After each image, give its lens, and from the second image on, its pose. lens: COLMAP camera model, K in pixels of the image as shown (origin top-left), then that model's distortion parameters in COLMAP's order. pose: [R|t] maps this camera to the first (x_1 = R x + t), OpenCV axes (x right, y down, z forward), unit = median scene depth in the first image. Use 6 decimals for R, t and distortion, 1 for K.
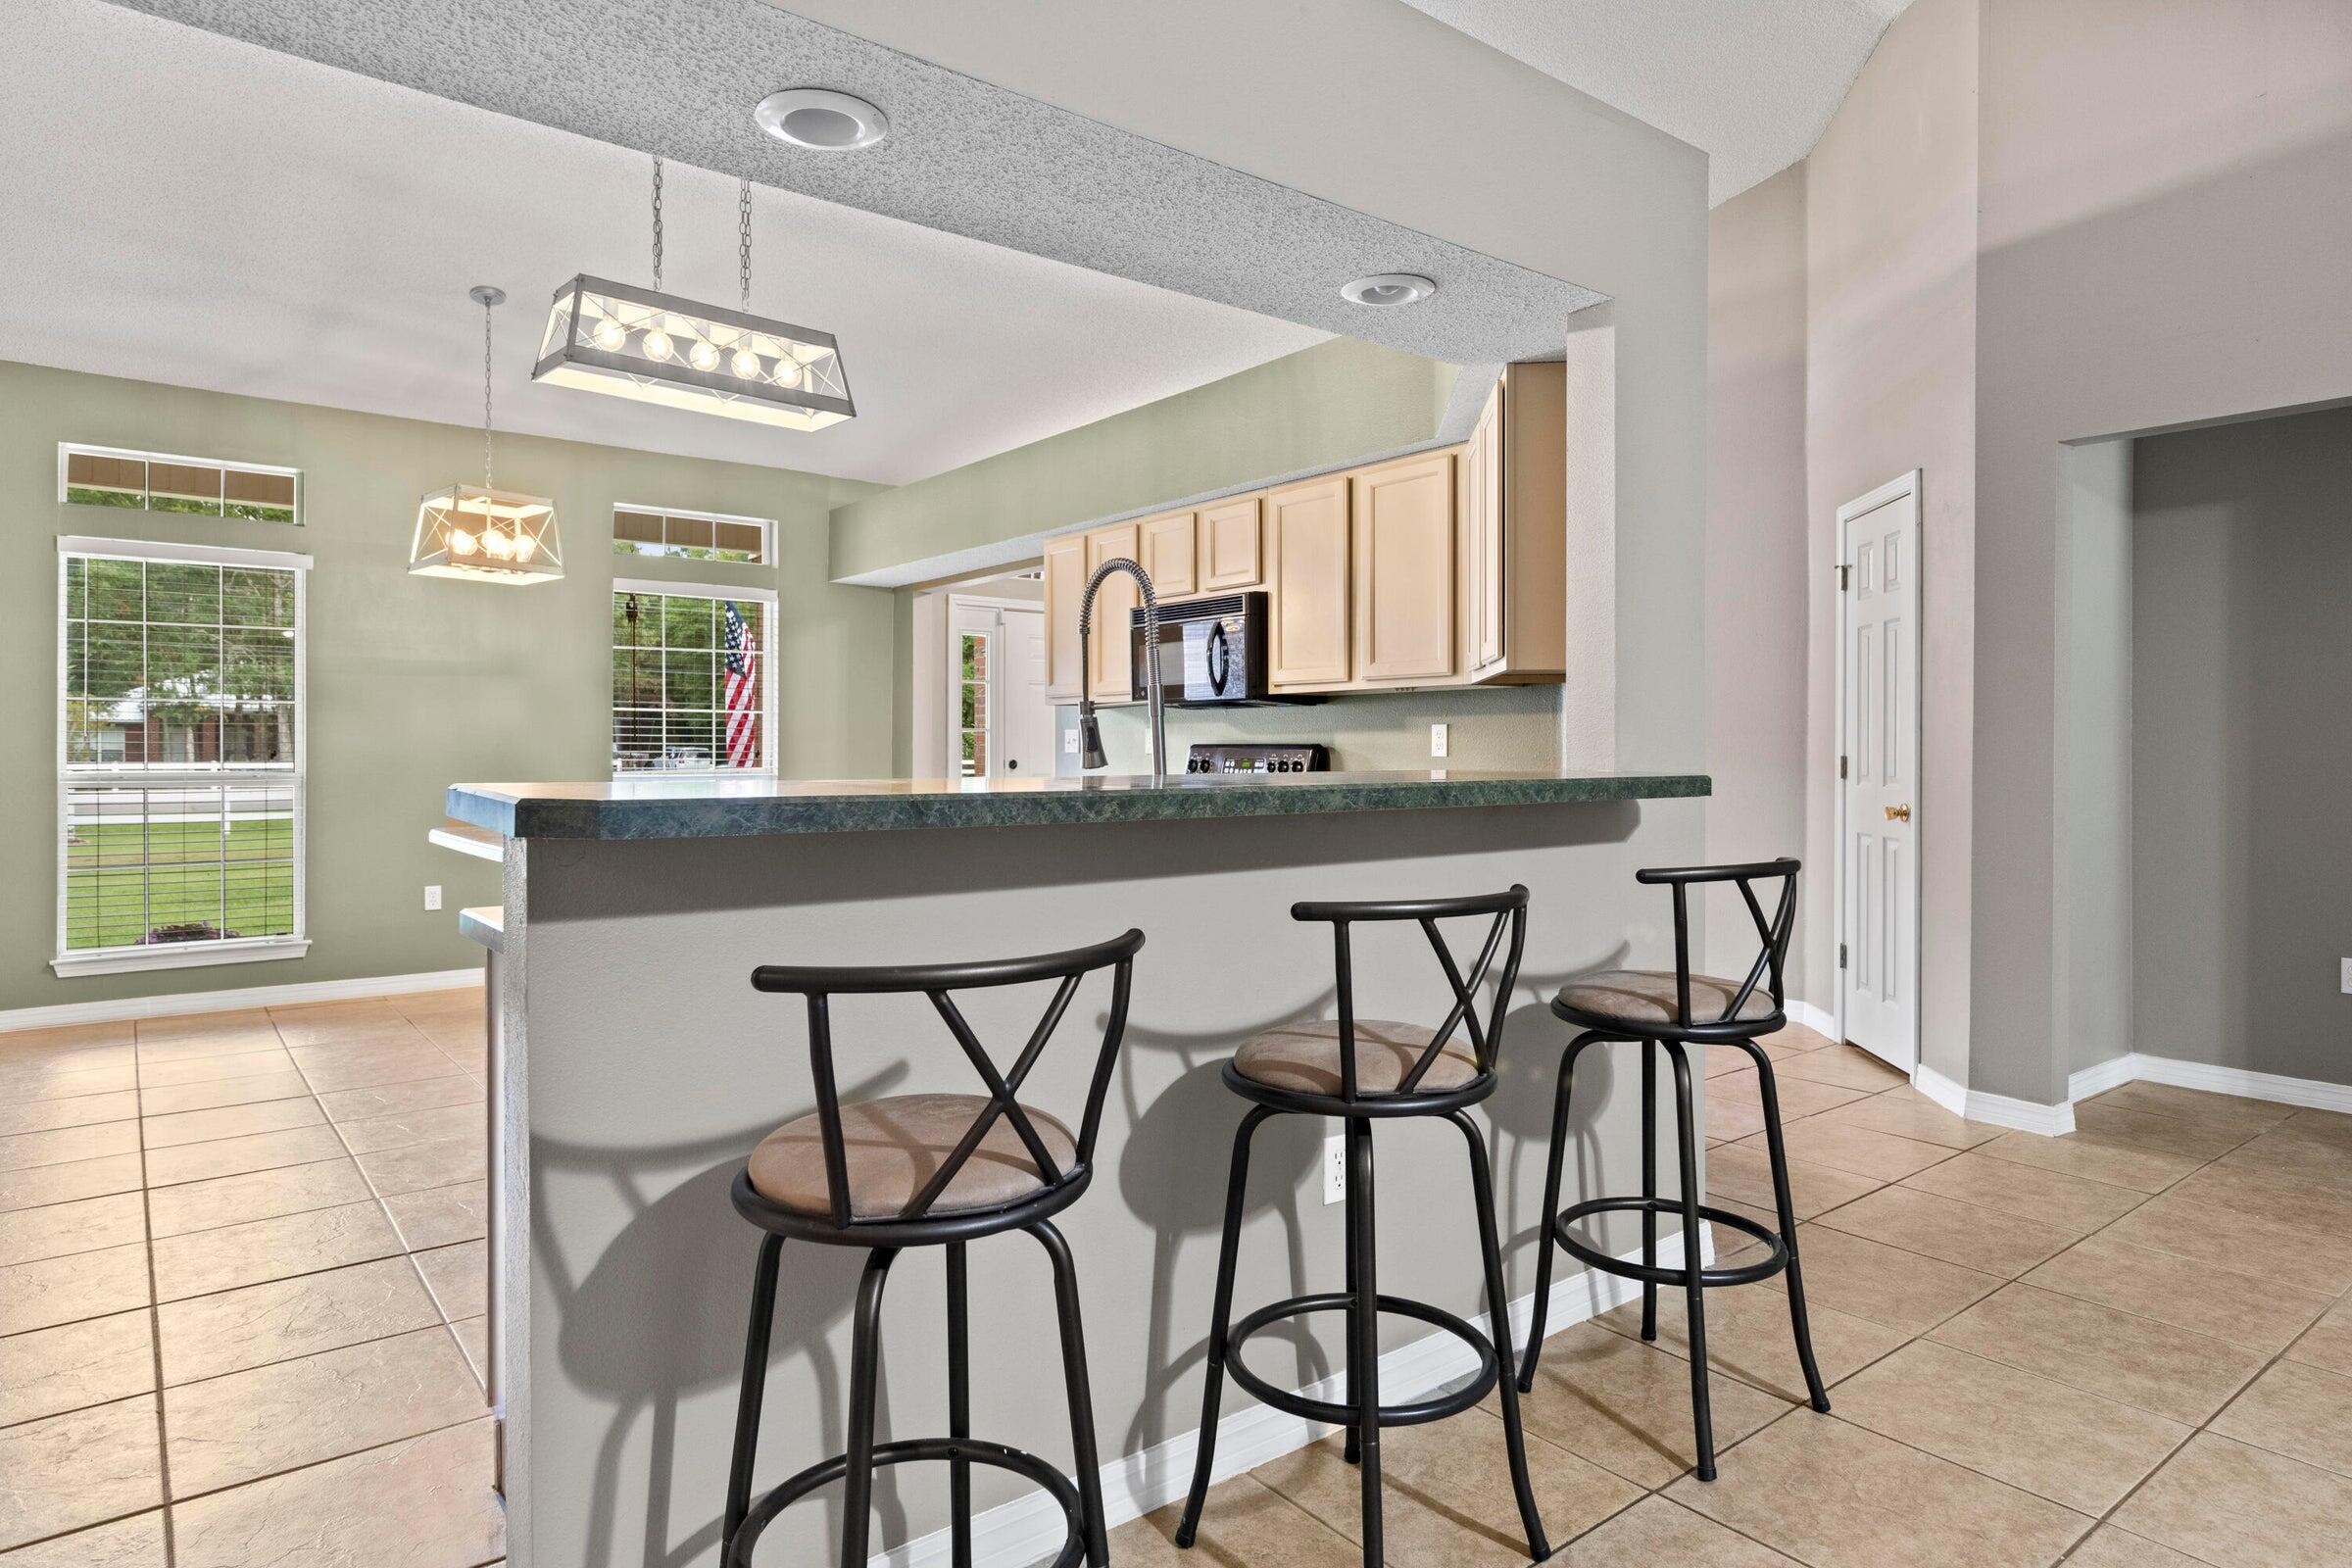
lens RADIAL K [[1353.0, 0, 1193.2], [0, 1353.0, 763.4], [0, 0, 1]] dist [-0.007278, 0.003229]
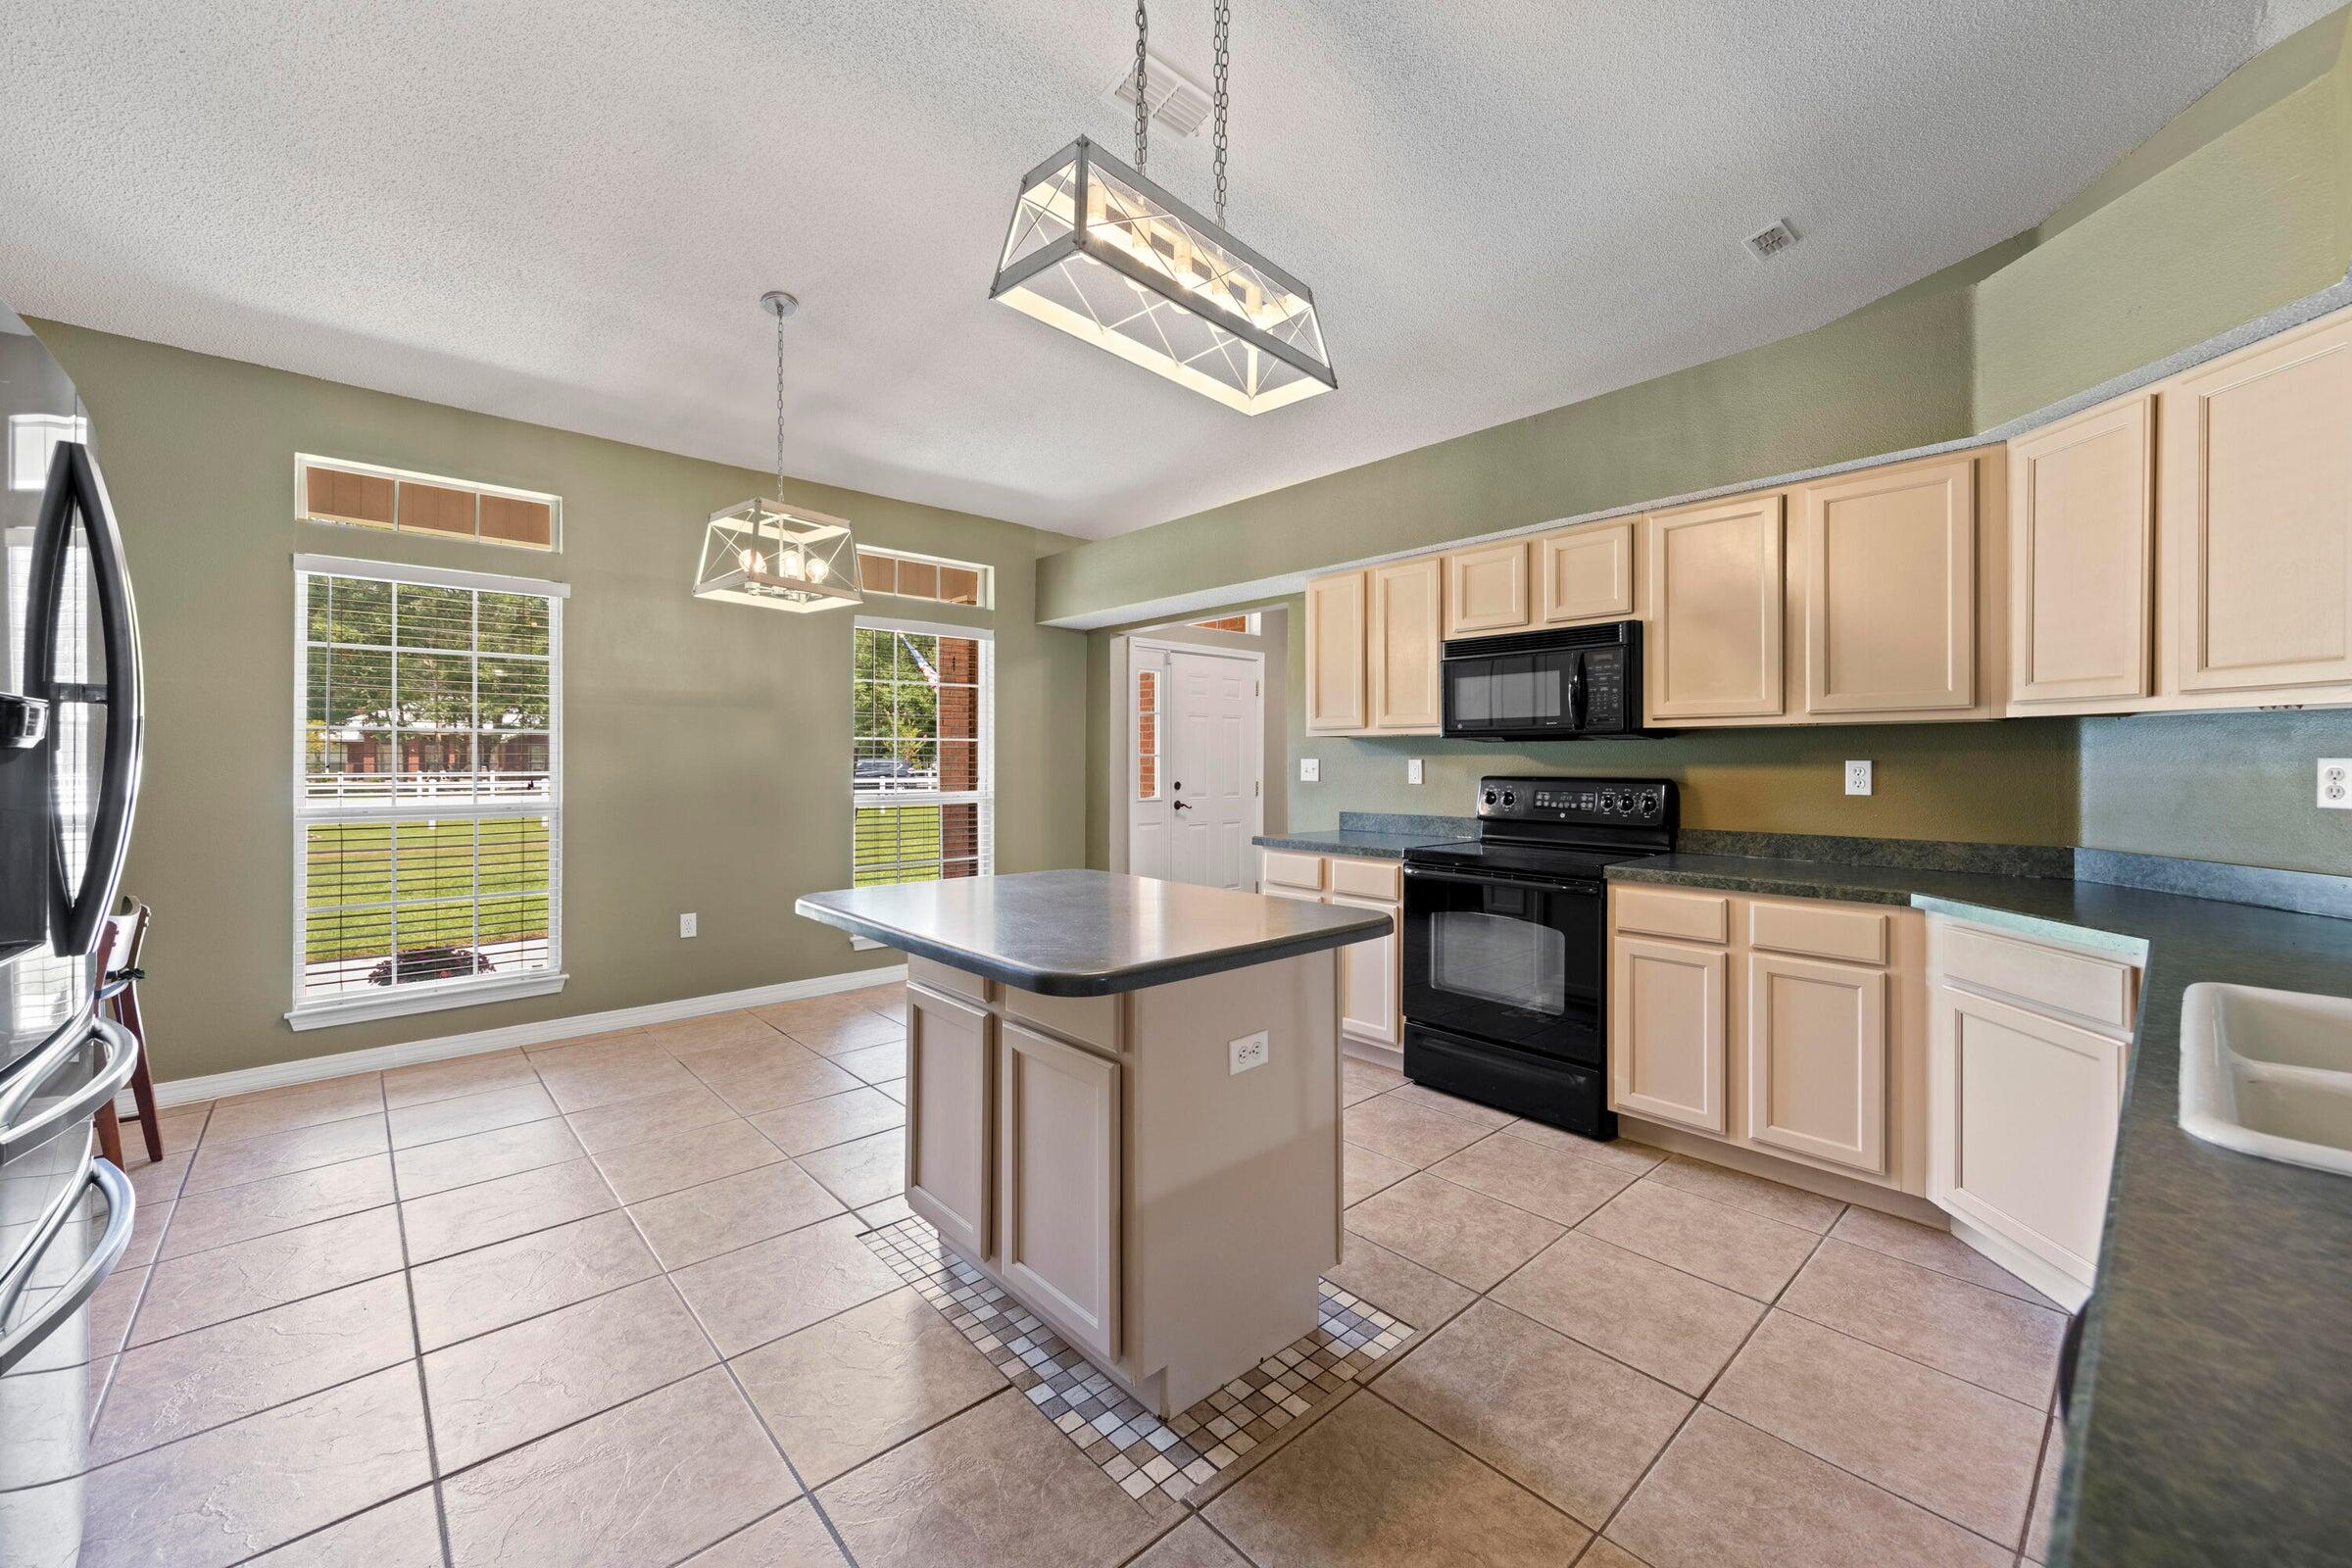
lens RADIAL K [[926.3, 0, 1179.2], [0, 926.3, 766.2], [0, 0, 1]] dist [0.003211, 0.000122]
pose [[0.998076, -0.000413, 0.061996, -0.240737], [0.000681, 0.999991, -0.004291, -0.016837], [-0.061993, 0.004325, 0.998067, 0.284706]]
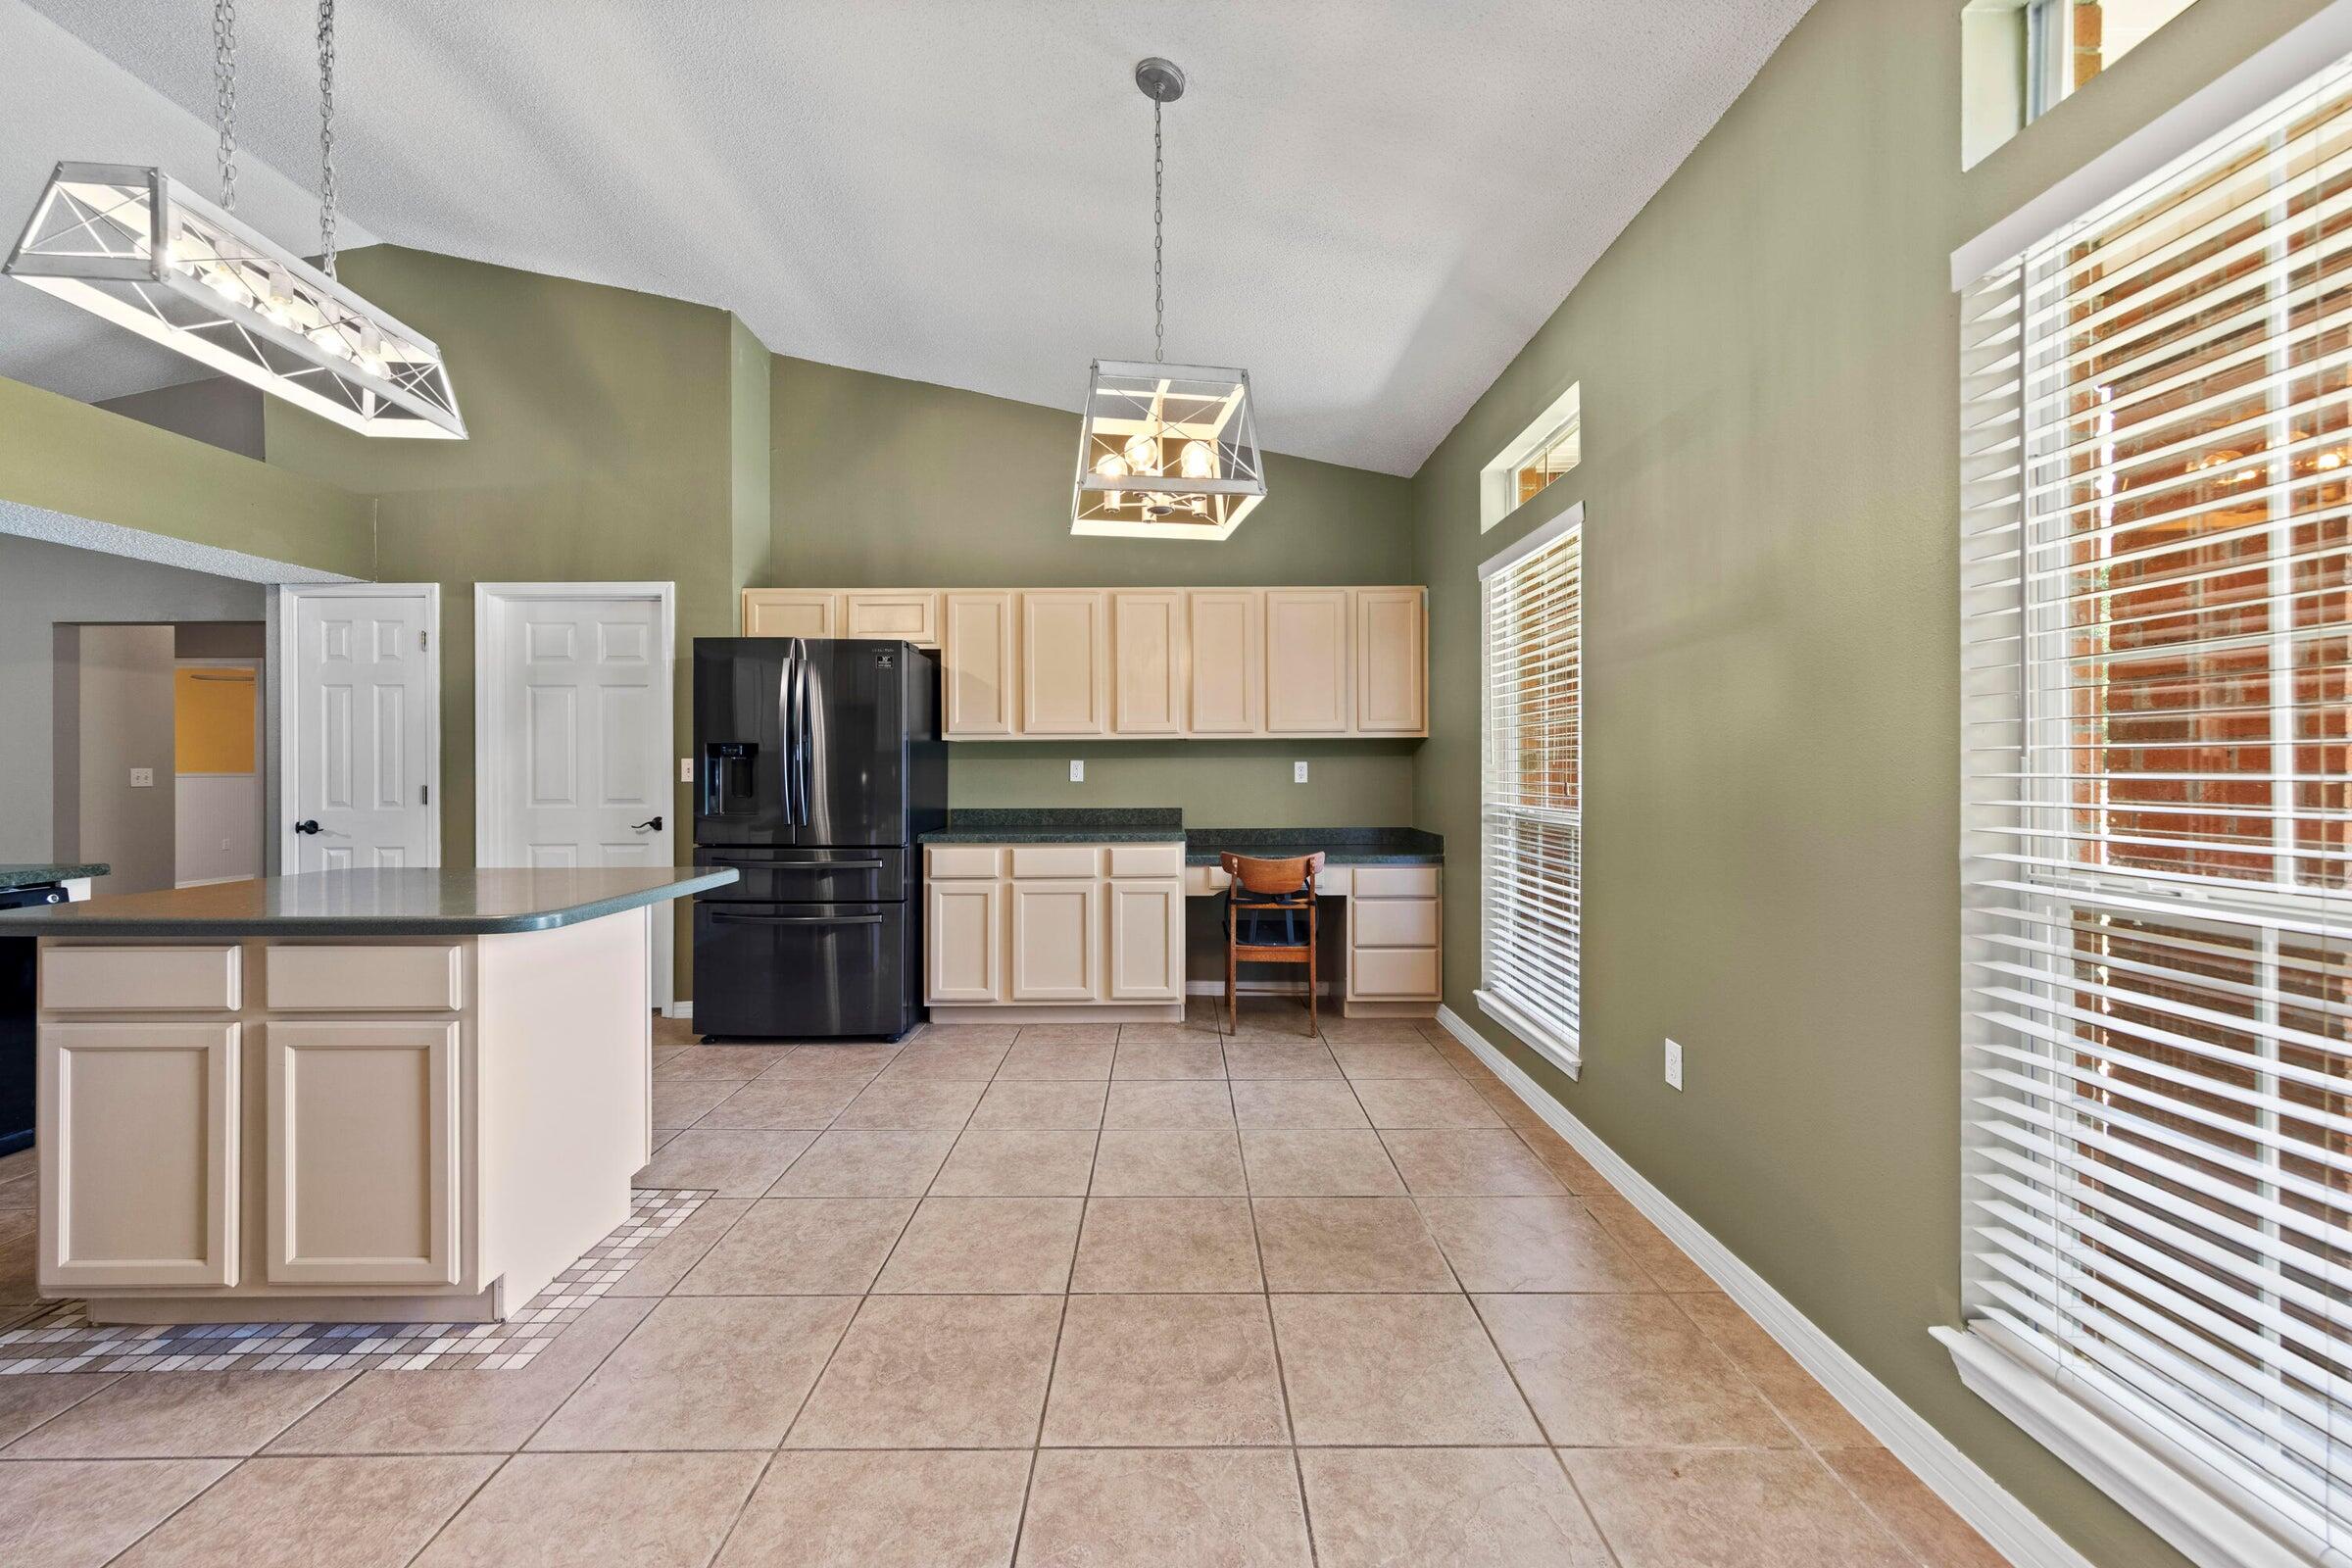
lens RADIAL K [[847.7, 0, 1174.9], [0, 847.7, 770.0], [0, 0, 1]] dist [-0.001356, 0.000038]
pose [[-0.619099, 0.001555, -0.785311, -0.178816], [-0.005927, 0.999960, 0.006653, -0.017916], [0.785290, 0.008773, -0.619065, 1.063805]]
